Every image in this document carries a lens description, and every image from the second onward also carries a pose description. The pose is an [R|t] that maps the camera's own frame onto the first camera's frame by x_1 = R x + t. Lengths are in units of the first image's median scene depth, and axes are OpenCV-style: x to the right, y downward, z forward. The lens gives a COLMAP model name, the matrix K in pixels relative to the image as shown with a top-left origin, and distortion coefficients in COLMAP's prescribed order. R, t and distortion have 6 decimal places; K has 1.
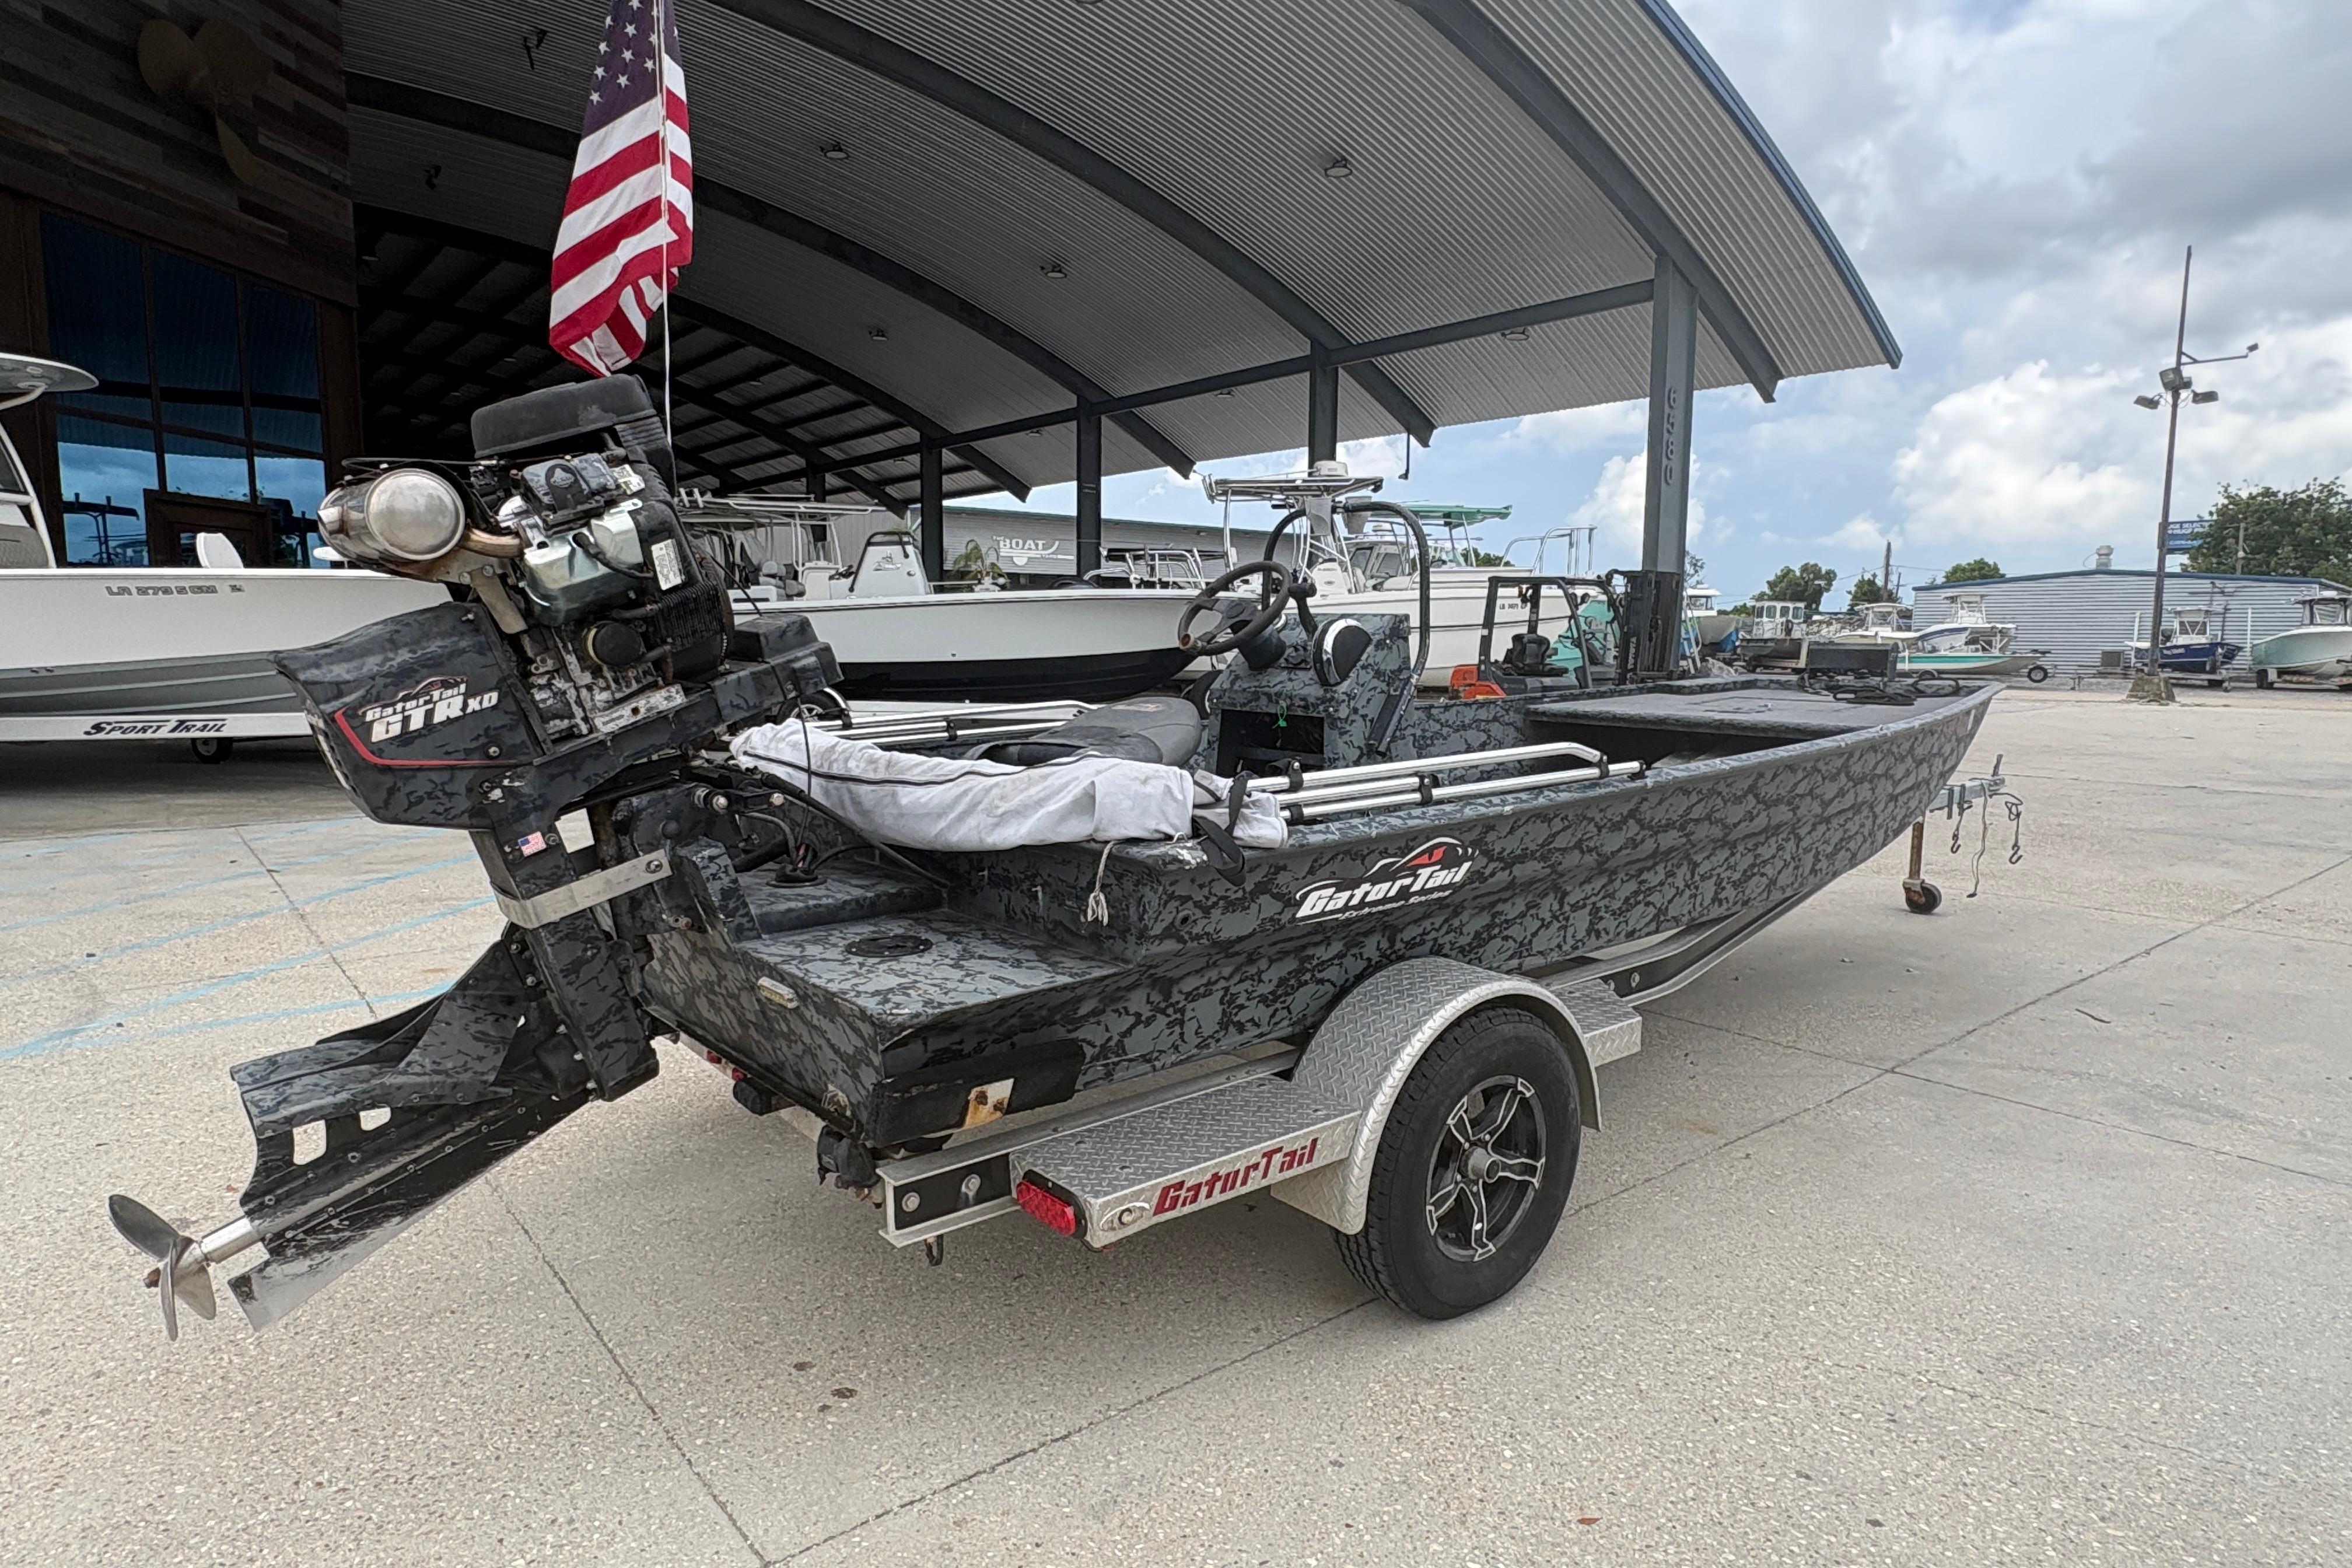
lens RADIAL K [[1332.0, 0, 1164.0], [0, 1332.0, 788.5], [0, 0, 1]] dist [0.000902, 0.000001]
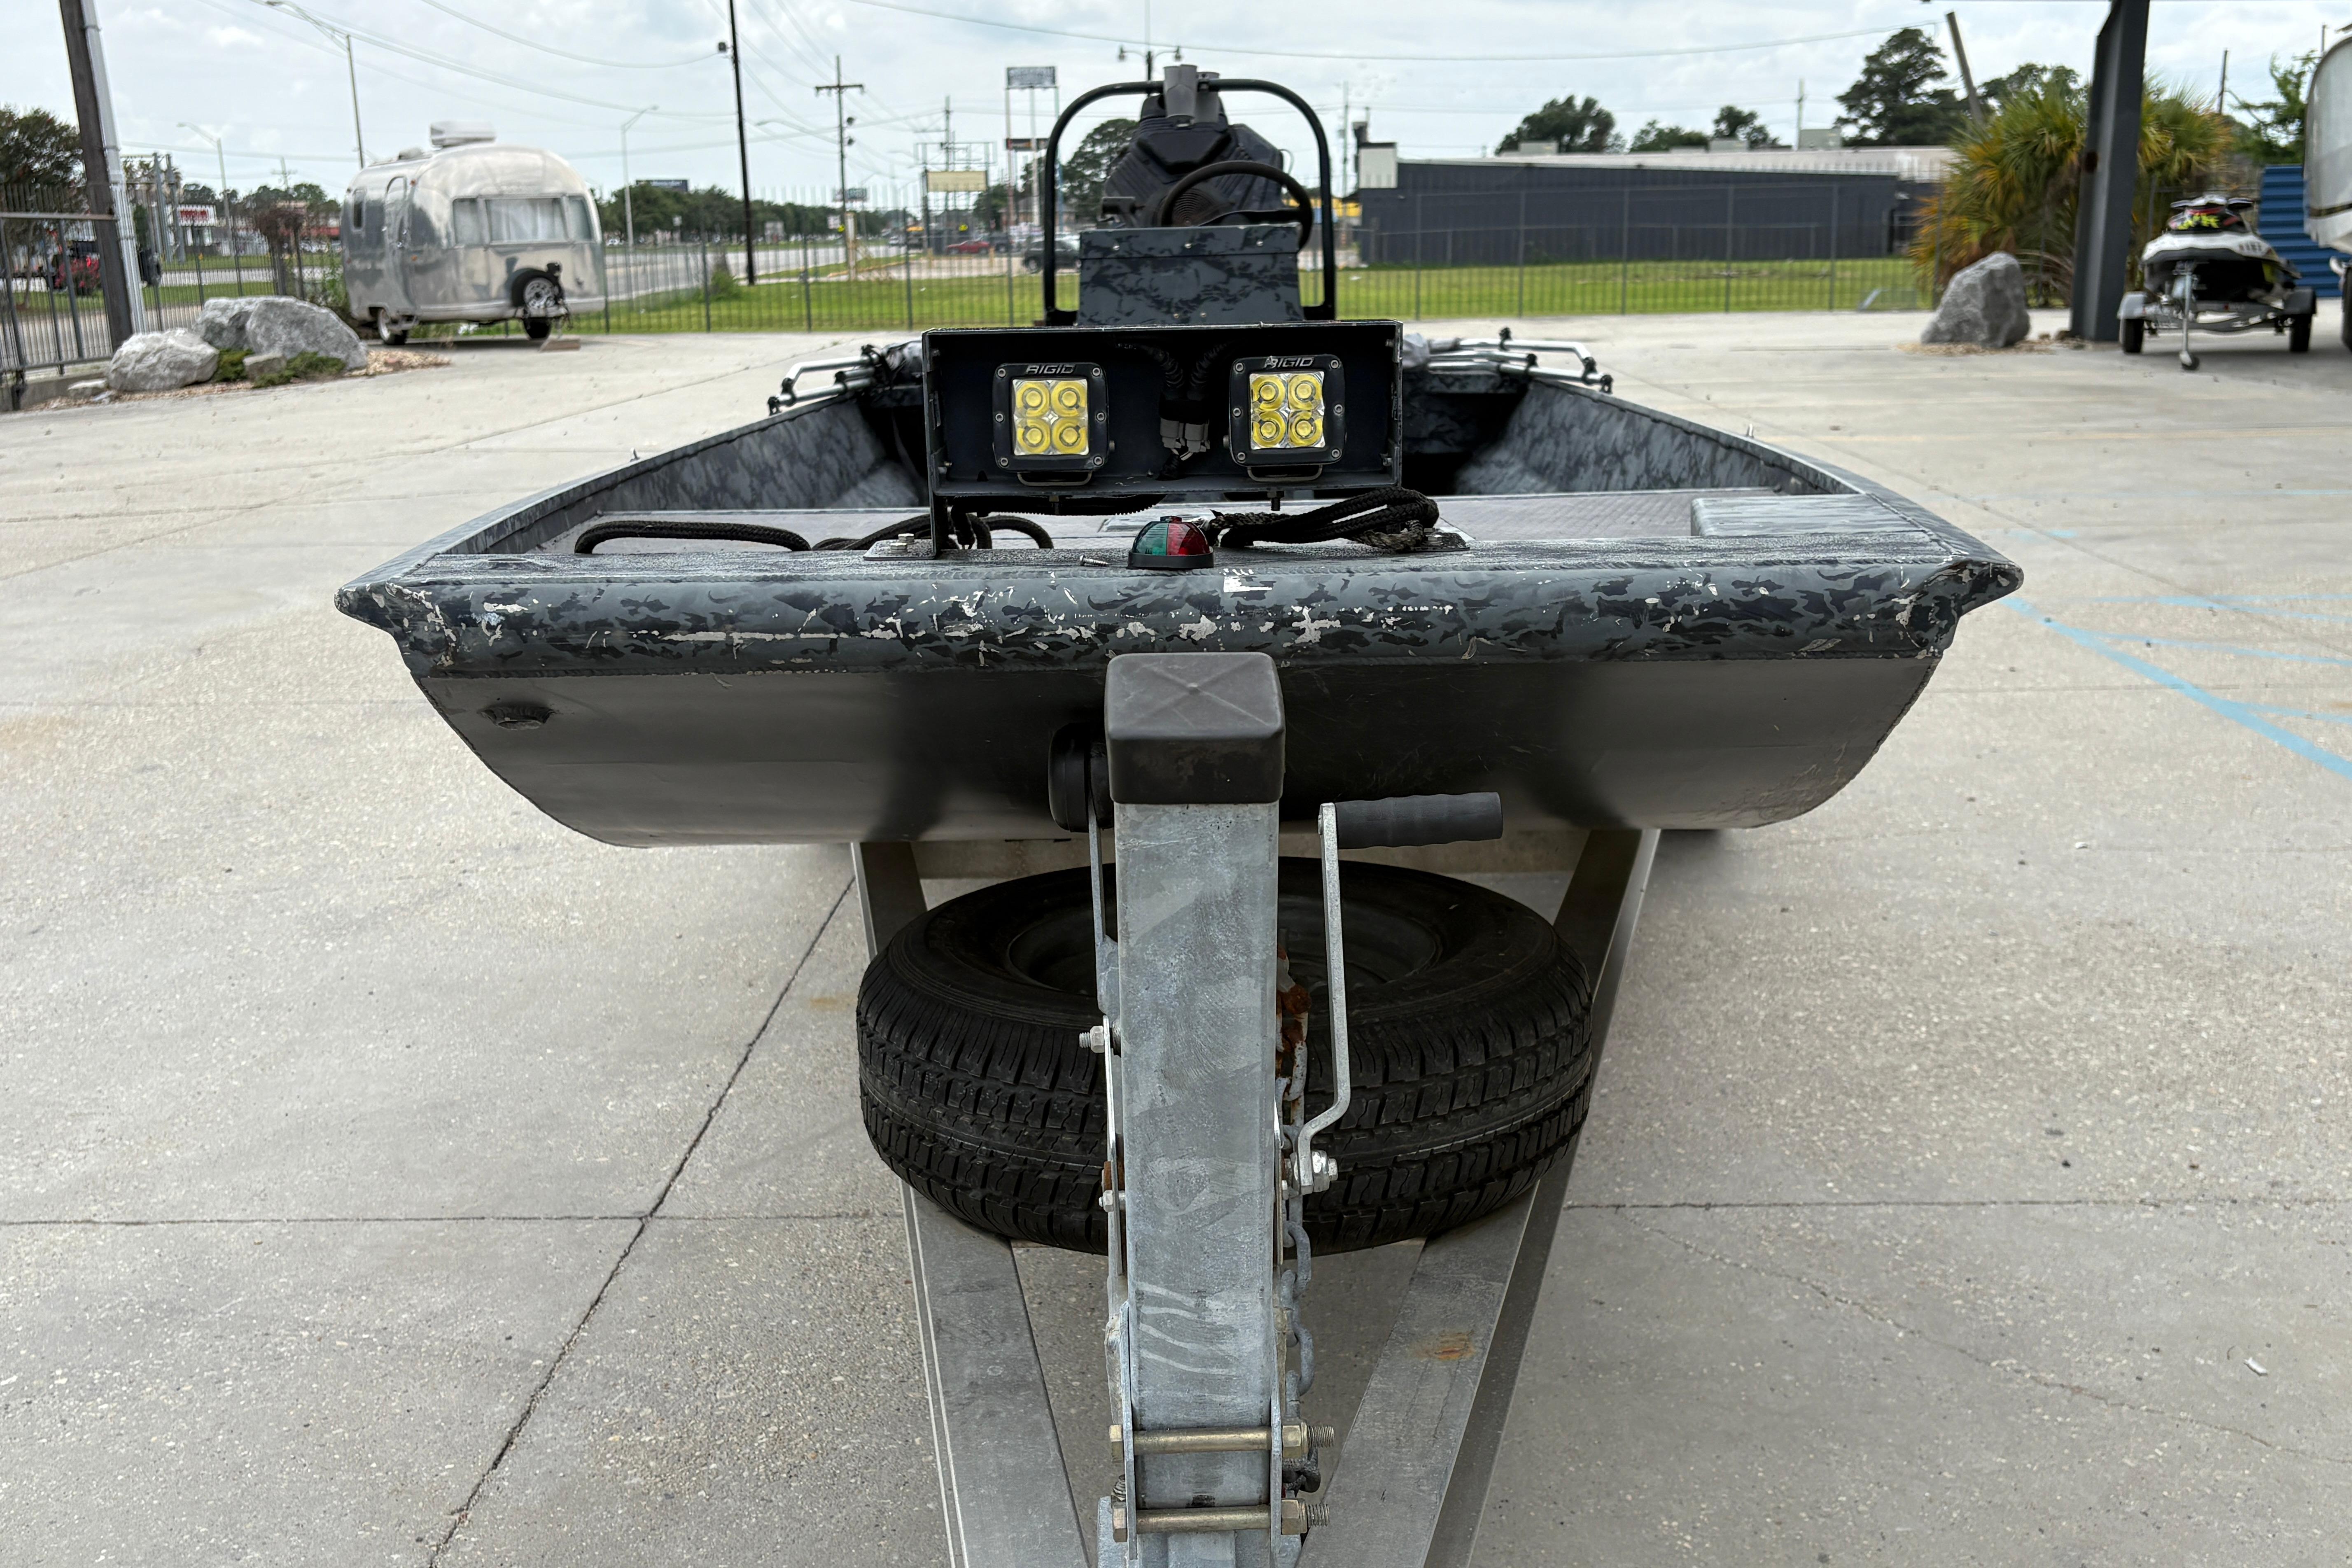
lens RADIAL K [[2246.2, 0, 1169.8], [0, 2246.2, 771.0], [0, 0, 1]] dist [0.029041, -0.008705]
pose [[-0.656186, 0.179244, -0.733002, 0.274286], [-0.076007, 0.950739, 0.300530, -0.053031], [0.750762, 0.252917, -0.610238, 0.444267]]
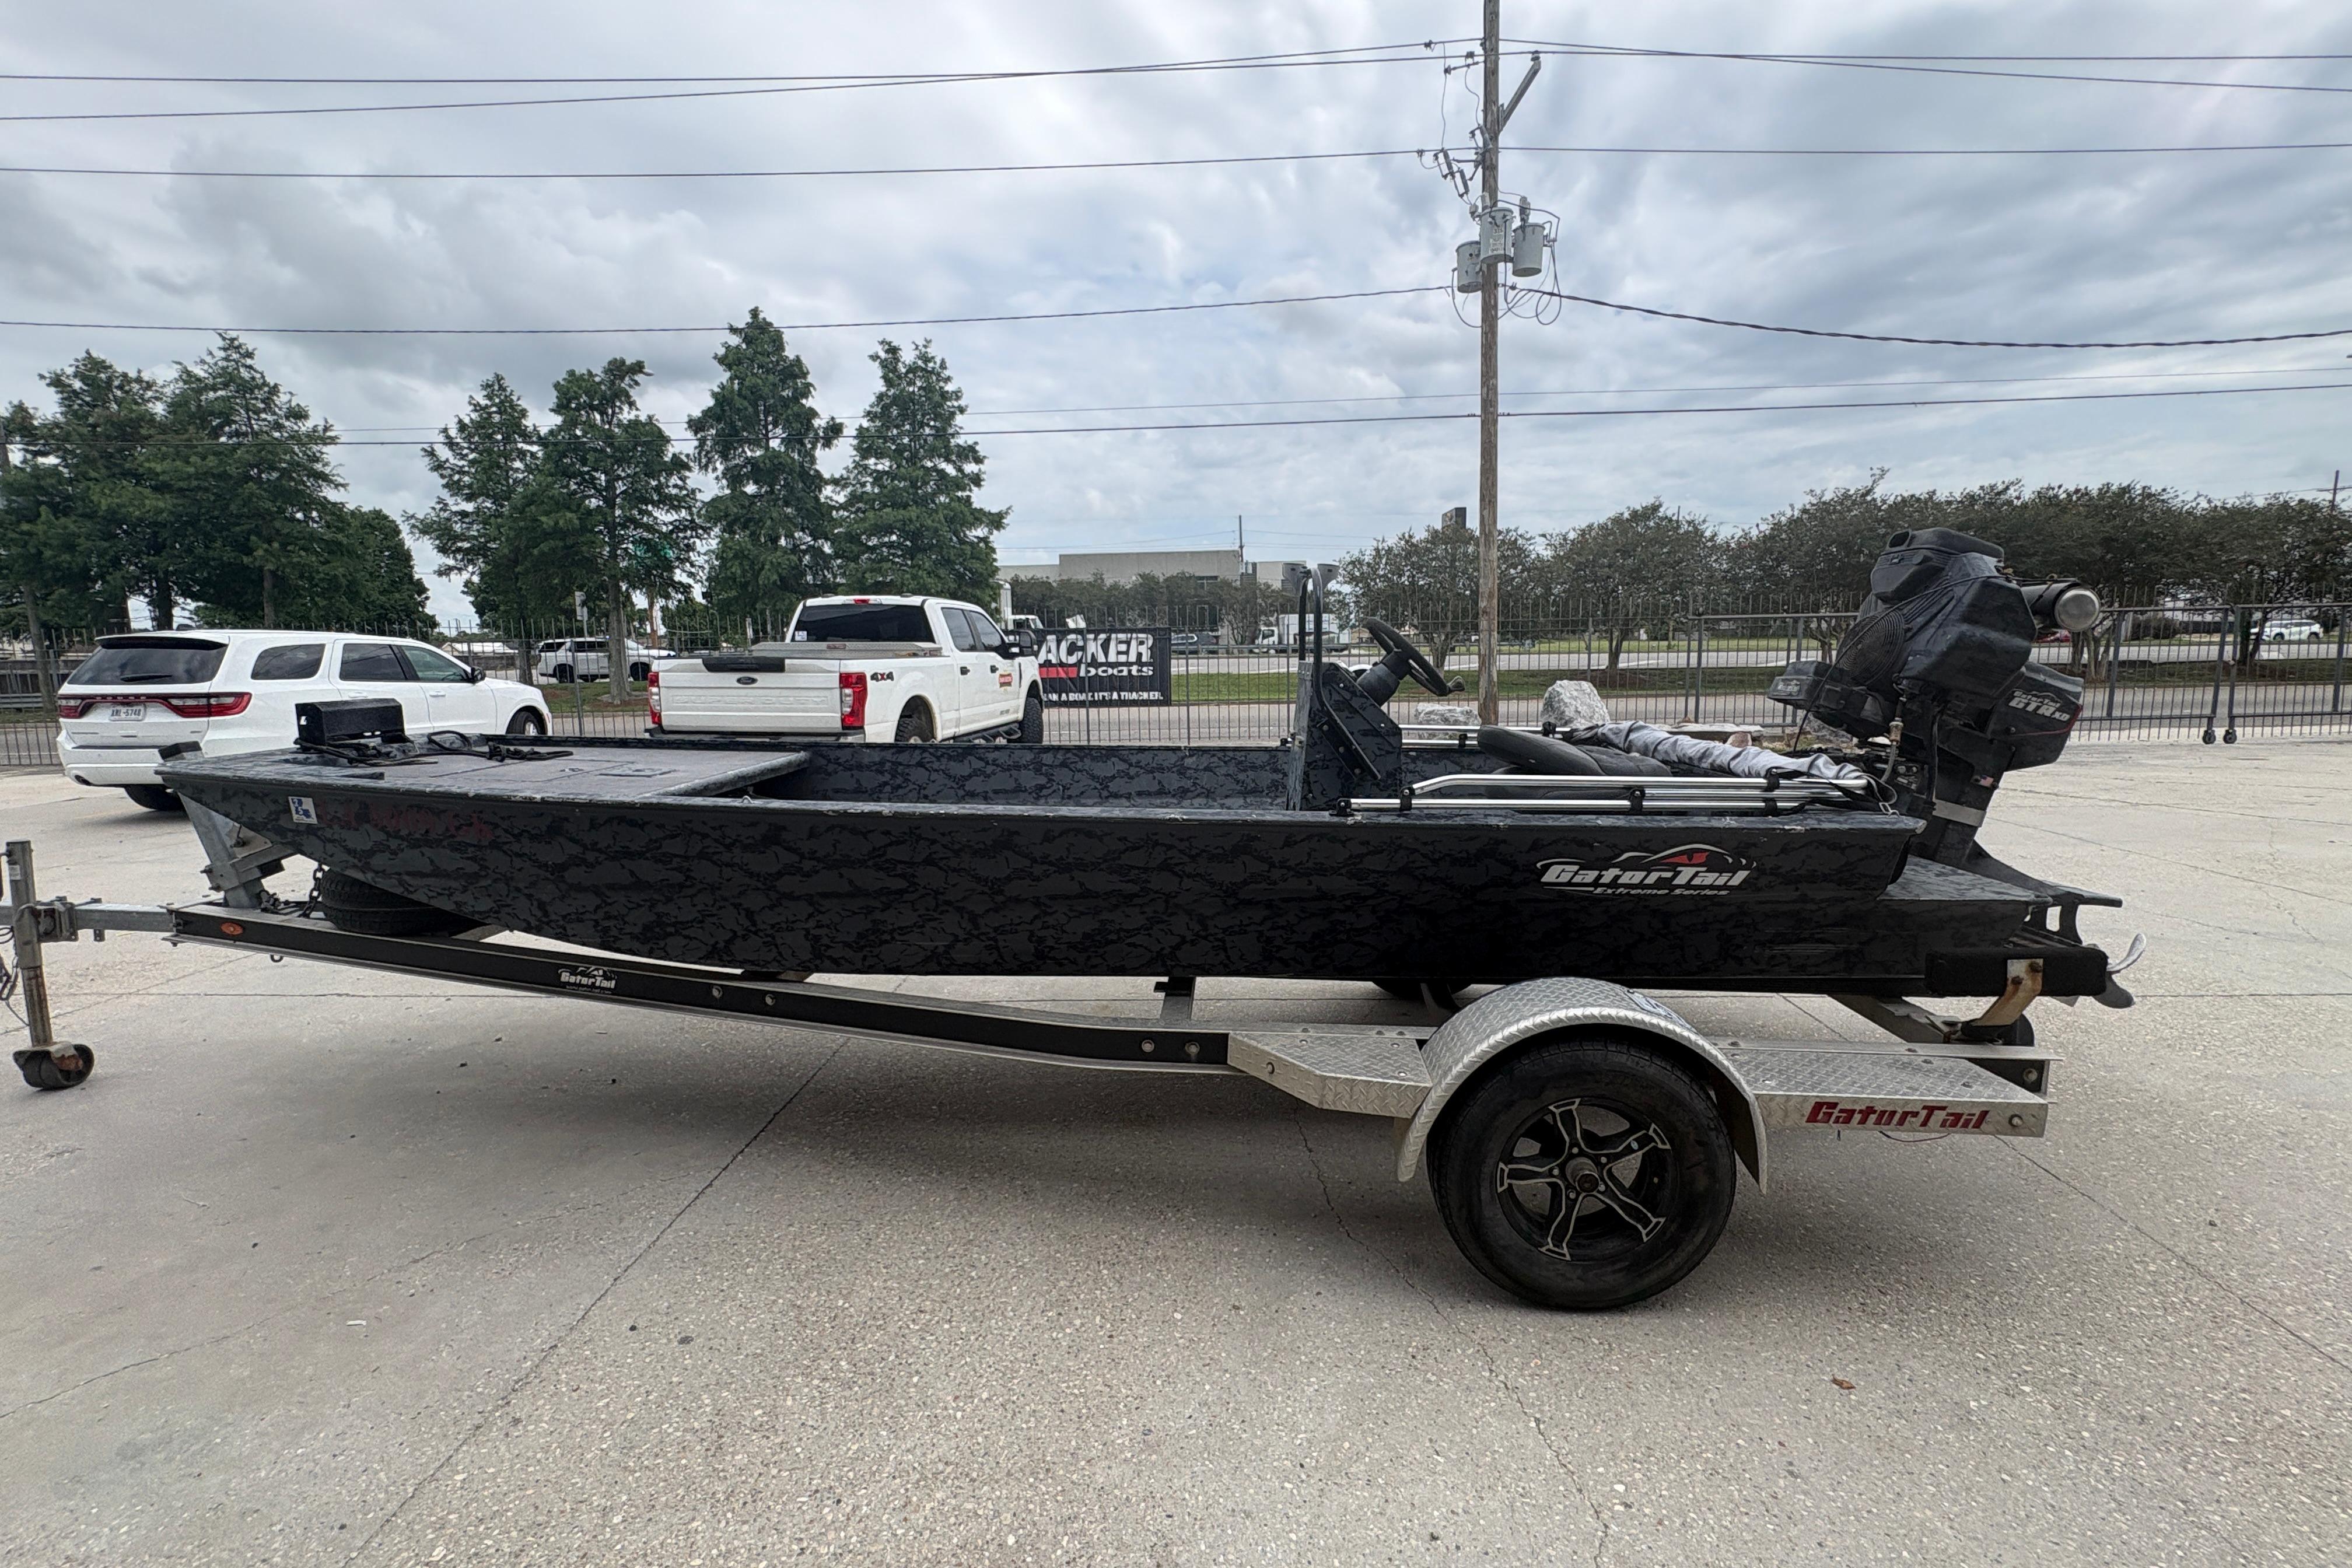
lens RADIAL K [[1023.8, 0, 1176.0], [0, 1023.8, 784.0], [0, 0, 1]] dist [-0.000248, 0.000049]
pose [[-0.740472, -0.085956, 0.666568, -0.096592], [0.090542, 0.969989, 0.225663, -0.057998], [-0.665960, 0.227450, -0.710467, 0.418823]]
